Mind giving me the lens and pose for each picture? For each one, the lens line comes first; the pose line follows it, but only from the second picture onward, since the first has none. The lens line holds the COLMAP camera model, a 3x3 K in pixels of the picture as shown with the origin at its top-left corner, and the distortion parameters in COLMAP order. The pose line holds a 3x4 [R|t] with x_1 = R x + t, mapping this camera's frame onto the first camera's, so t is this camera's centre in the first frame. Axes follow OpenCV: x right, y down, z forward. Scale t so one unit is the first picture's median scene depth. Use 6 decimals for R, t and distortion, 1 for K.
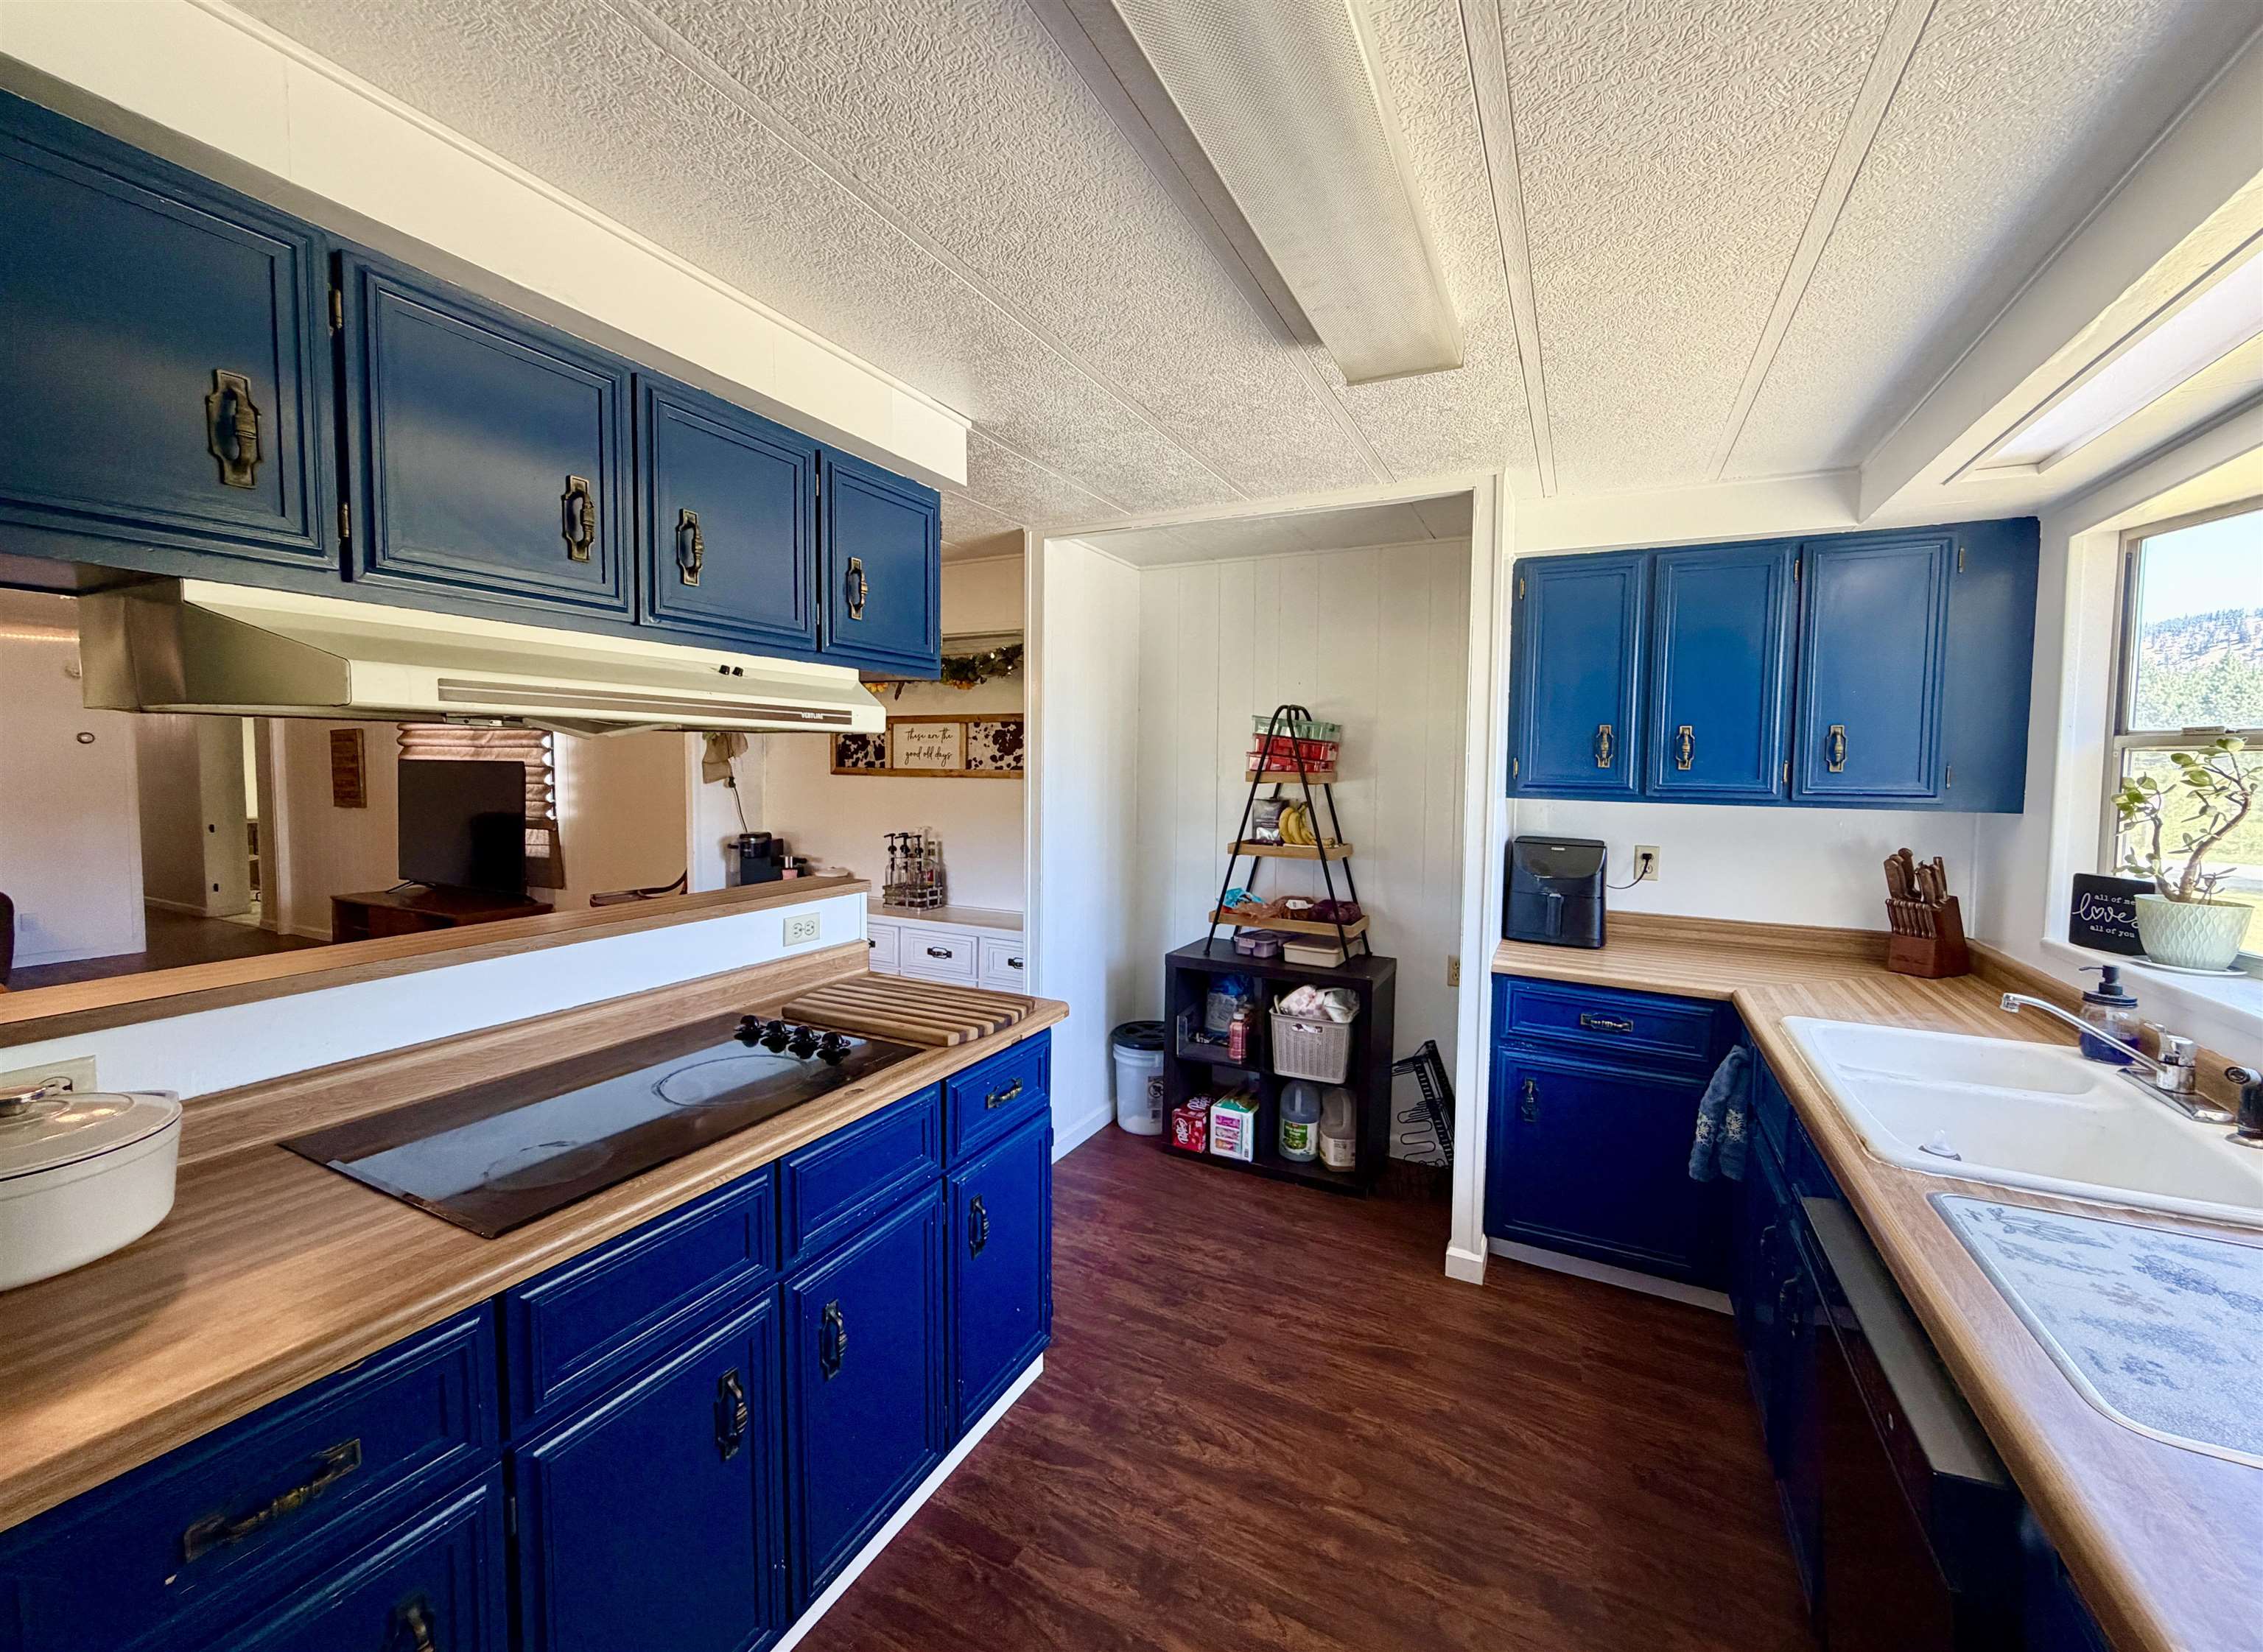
lens RADIAL K [[902.6, 0, 1128.9], [0, 902.6, 806.5], [0, 0, 1]] dist [0.000204, 0.000317]
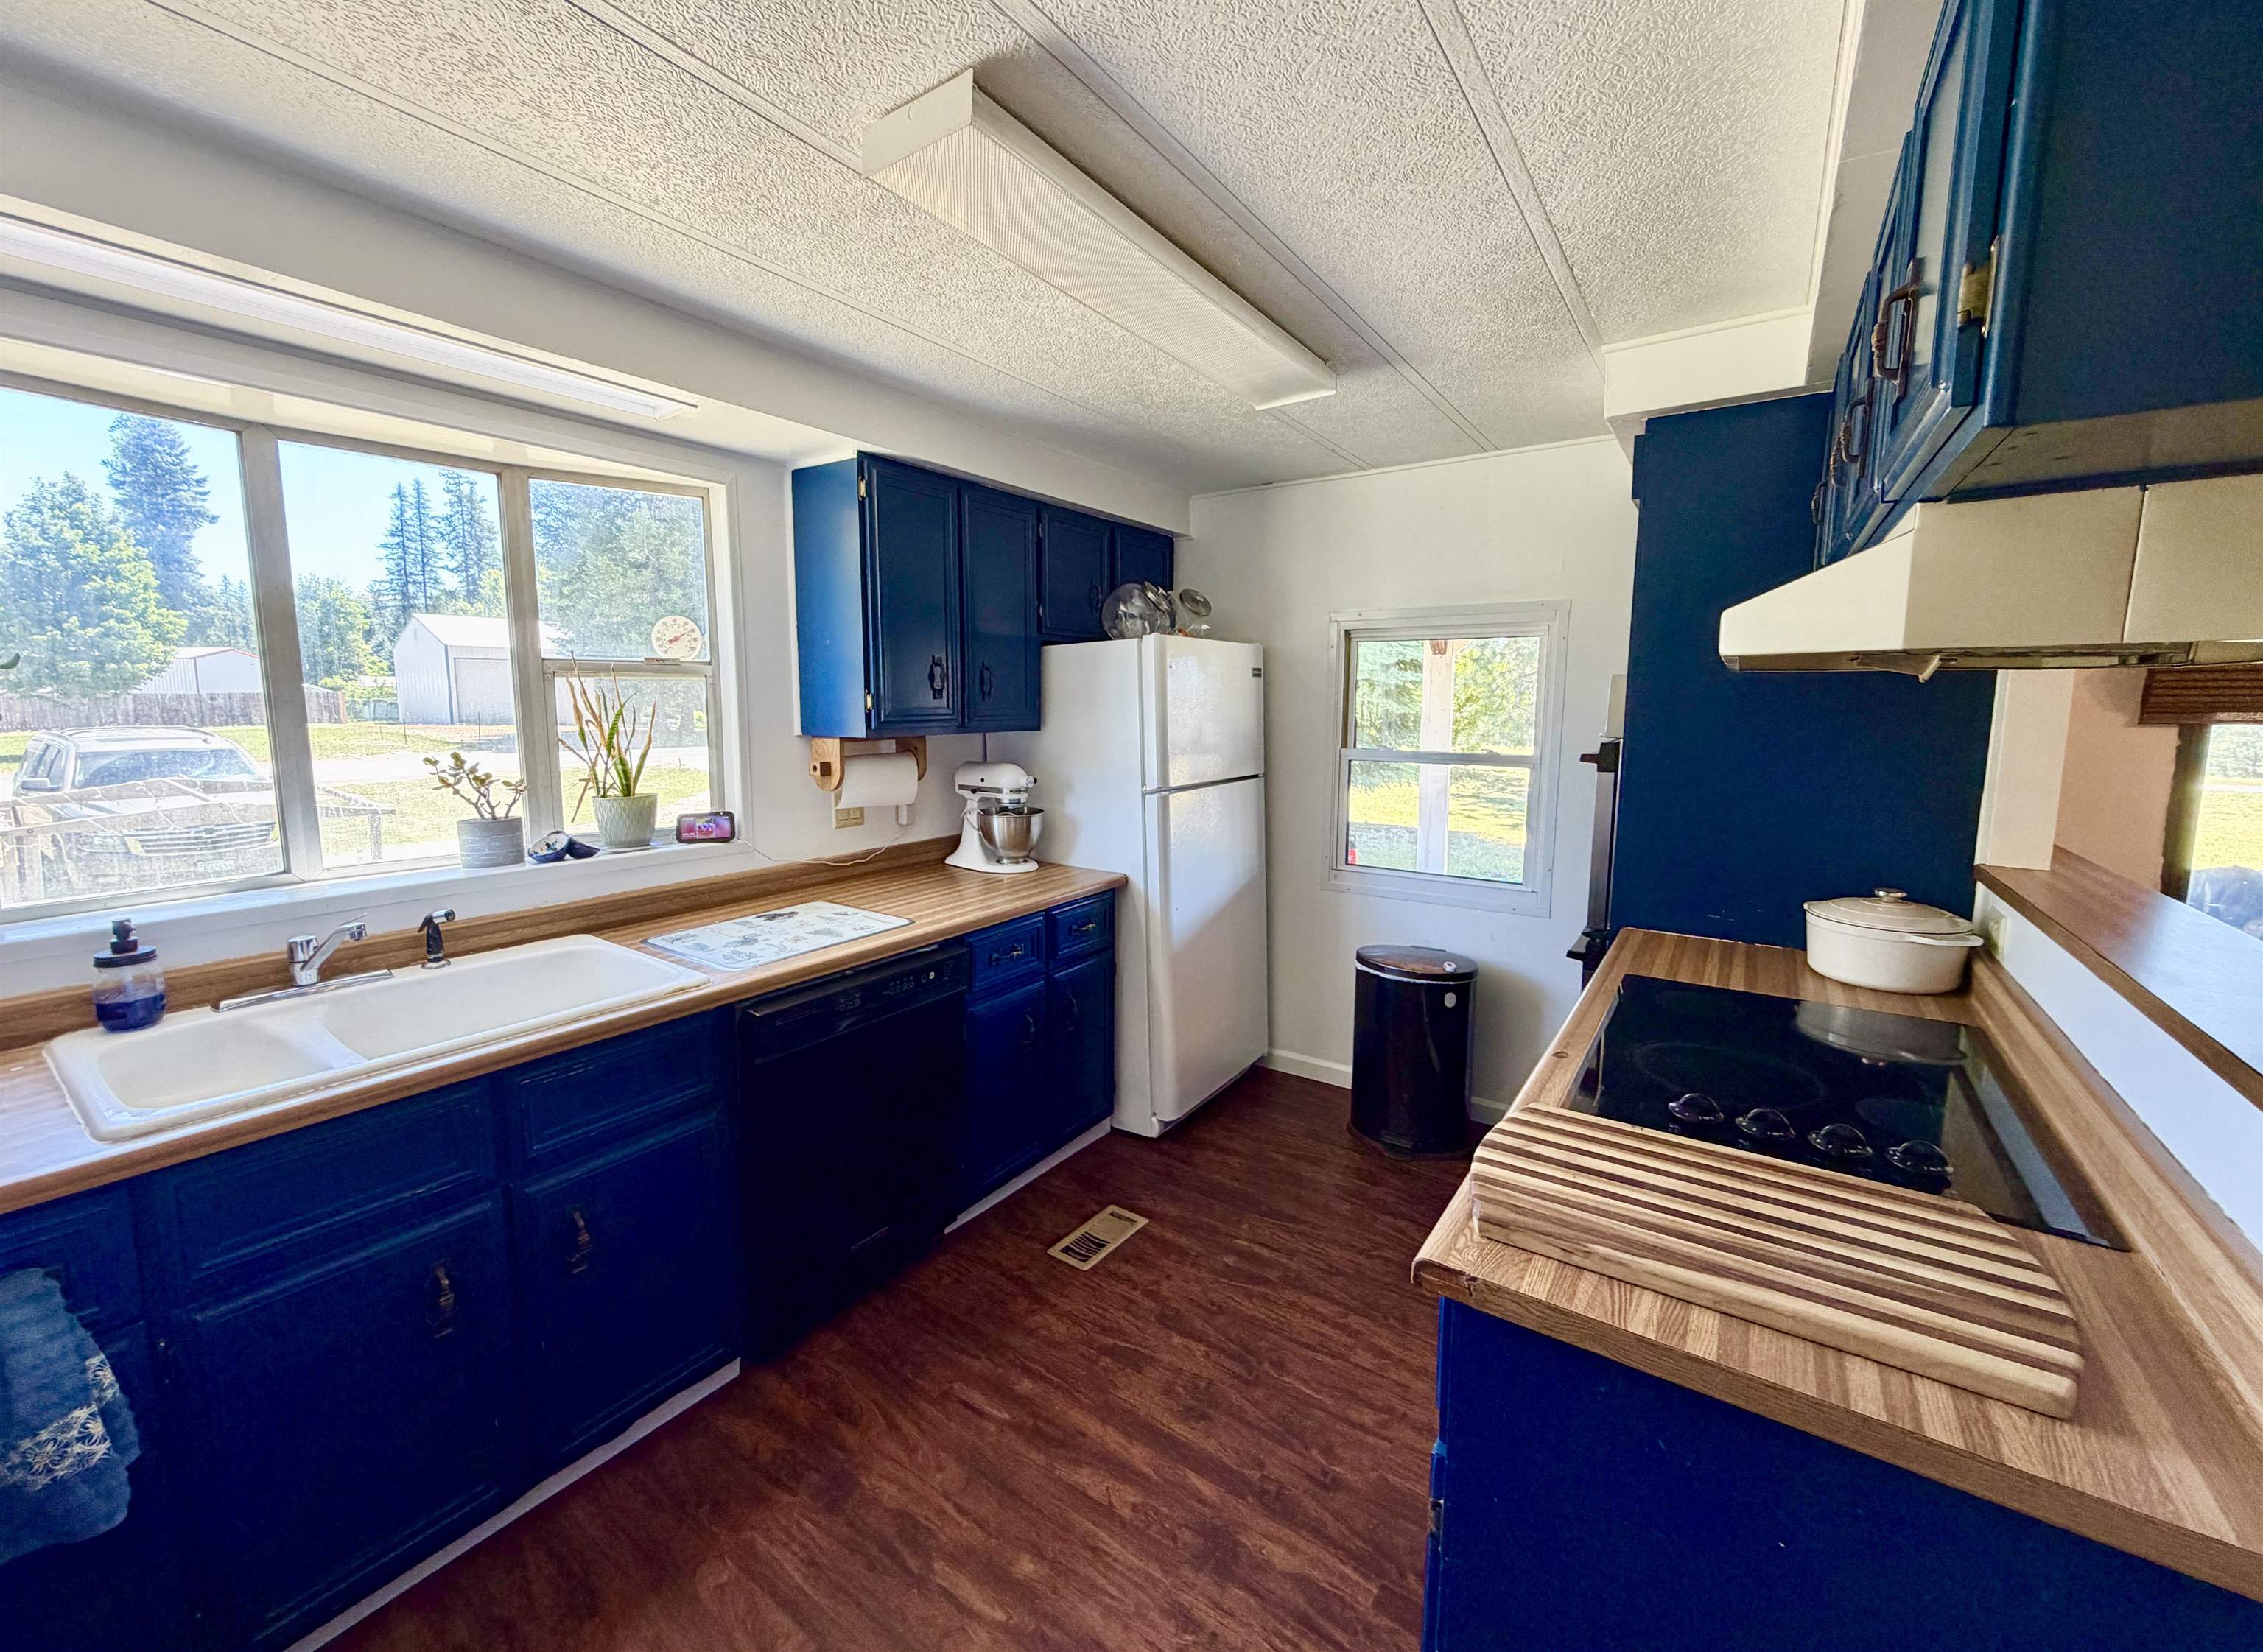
lens RADIAL K [[902.6, 0, 1128.9], [0, 902.6, 806.5], [0, 0, 1]] dist [0.000204, 0.000317]
pose [[-0.990454, -0.032110, 0.134048, 0.024180], [-0.008020, 0.984266, 0.176511, -0.097462], [-0.137607, 0.173751, -0.975128, 1.841770]]
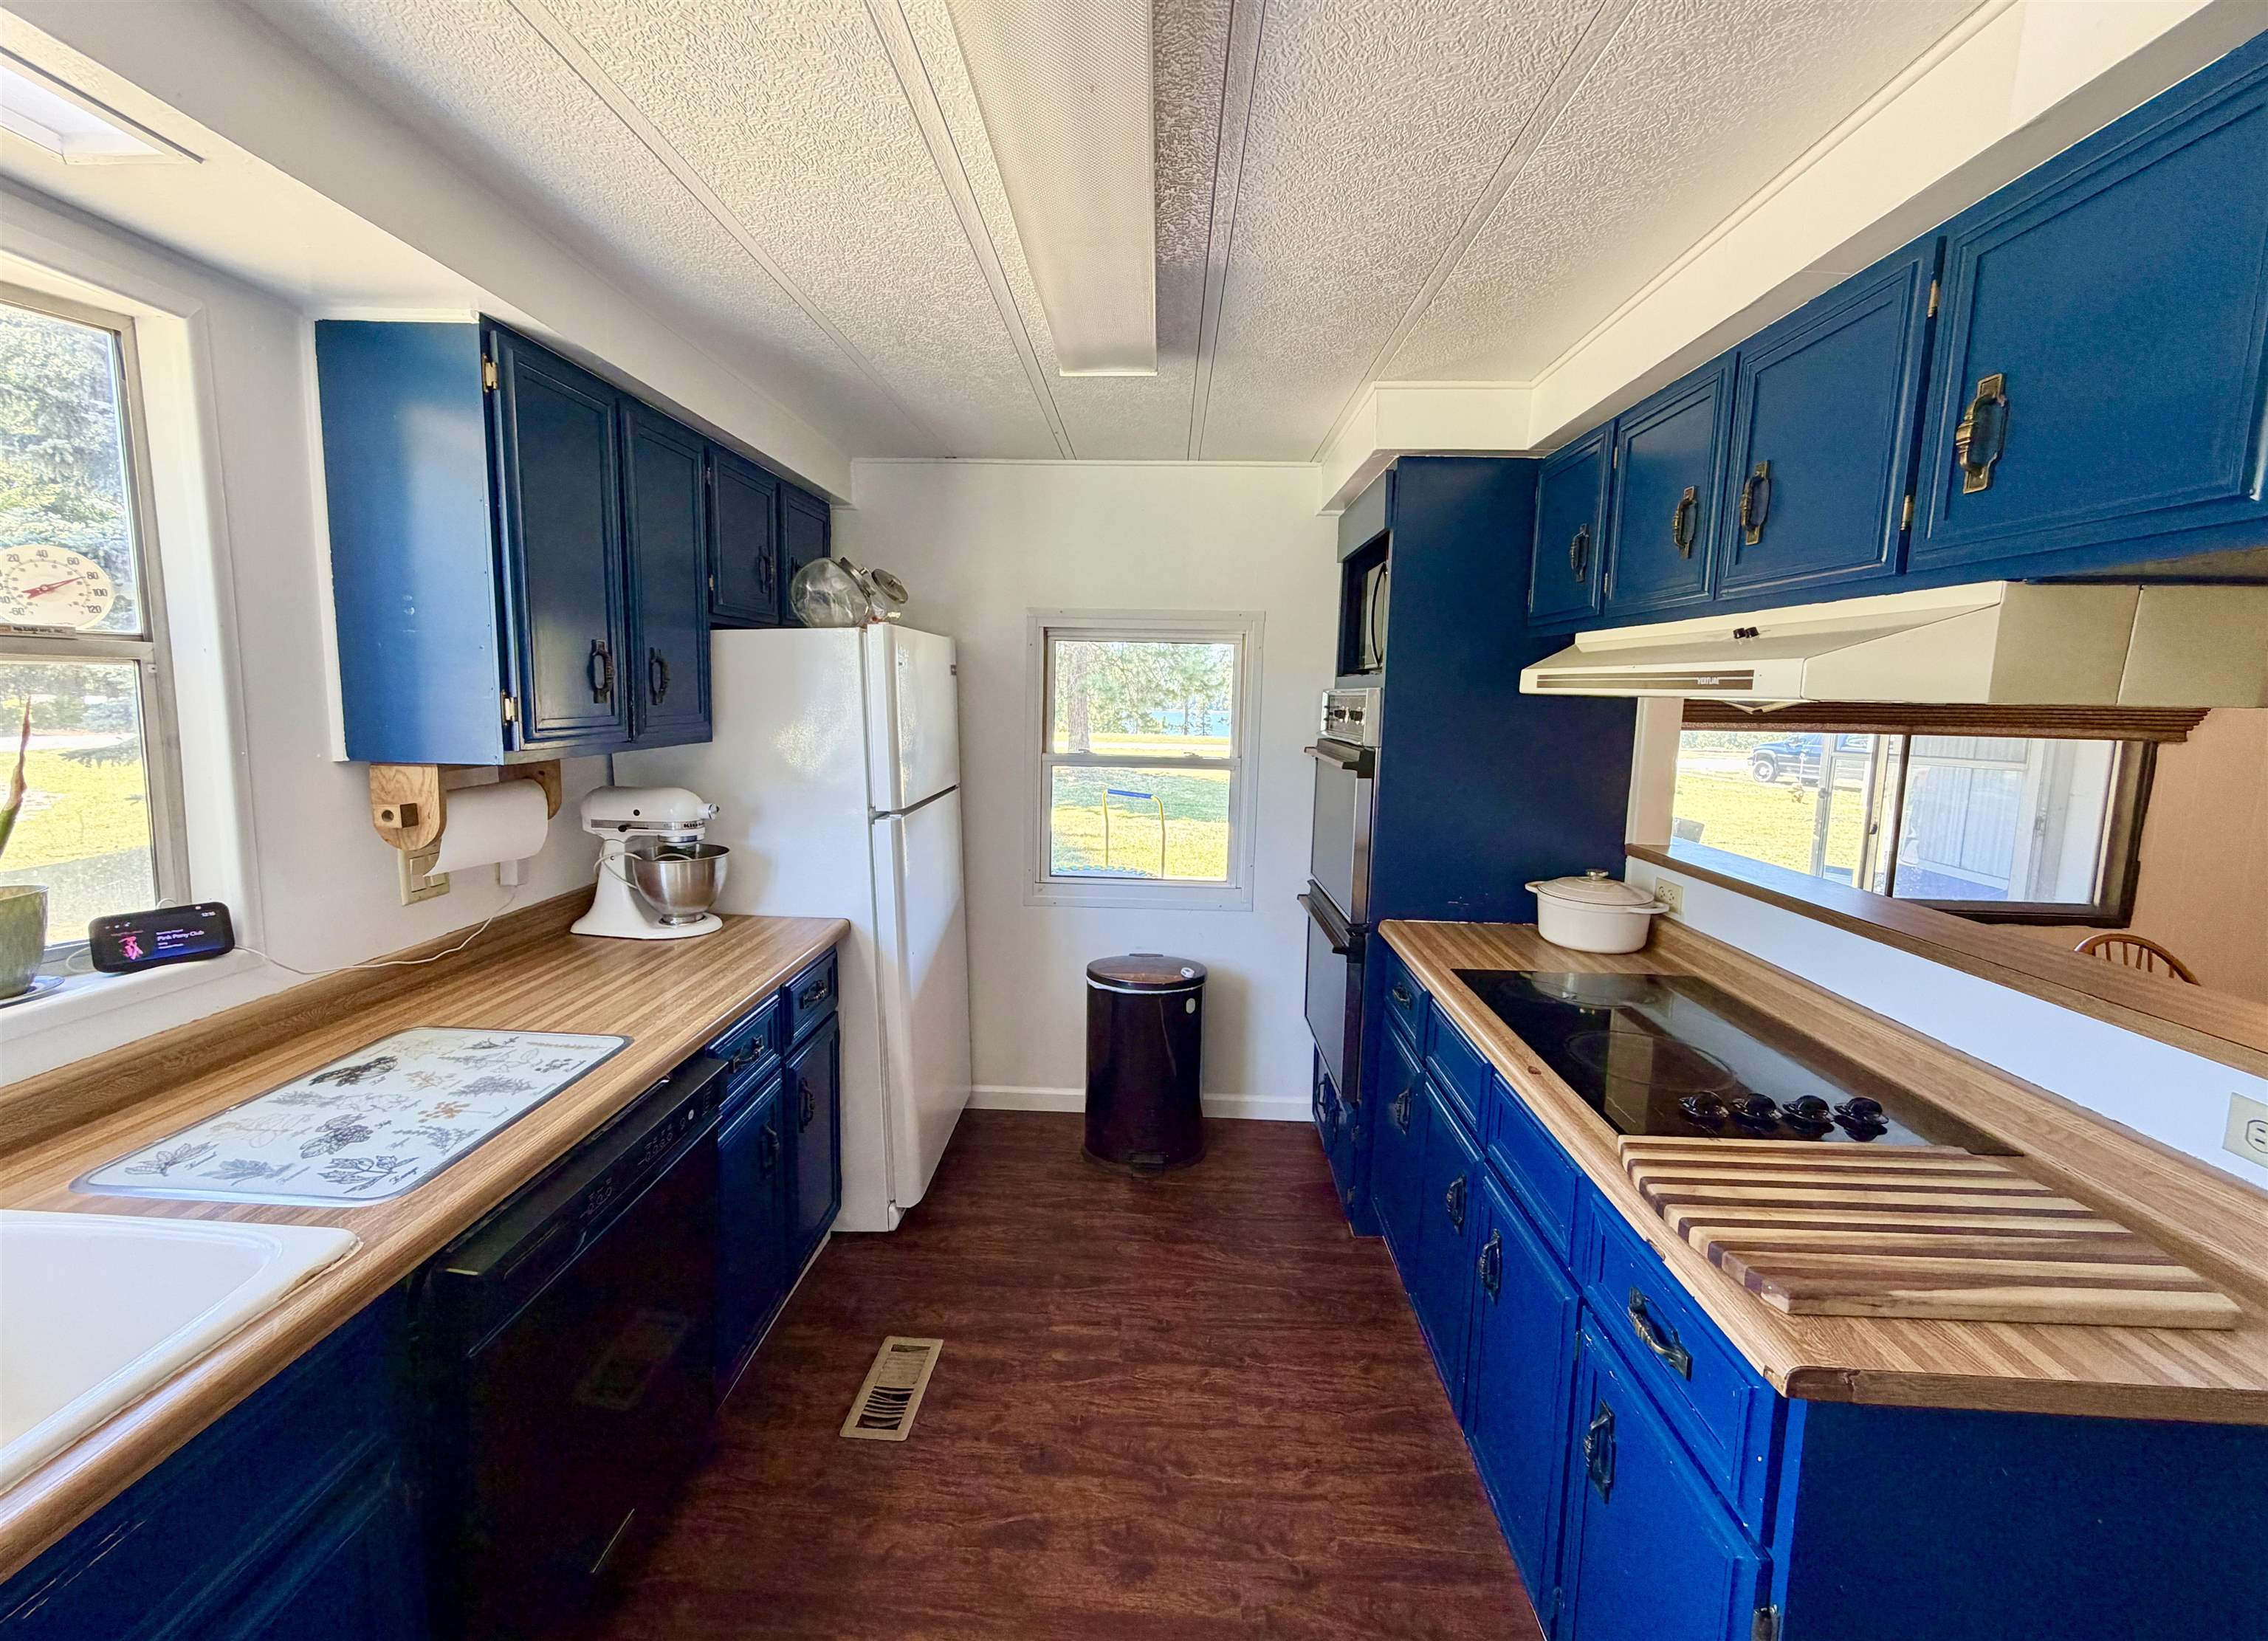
lens RADIAL K [[904.5, 0, 1130.3], [0, 904.5, 794.2], [0, 0, 1]] dist [0.001250, -0.000345]
pose [[-0.908978, 0.016616, -0.416513, 0.468322], [-0.055571, 0.985456, 0.160590, -0.104034], [0.413123, 0.169119, -0.894834, 1.560938]]
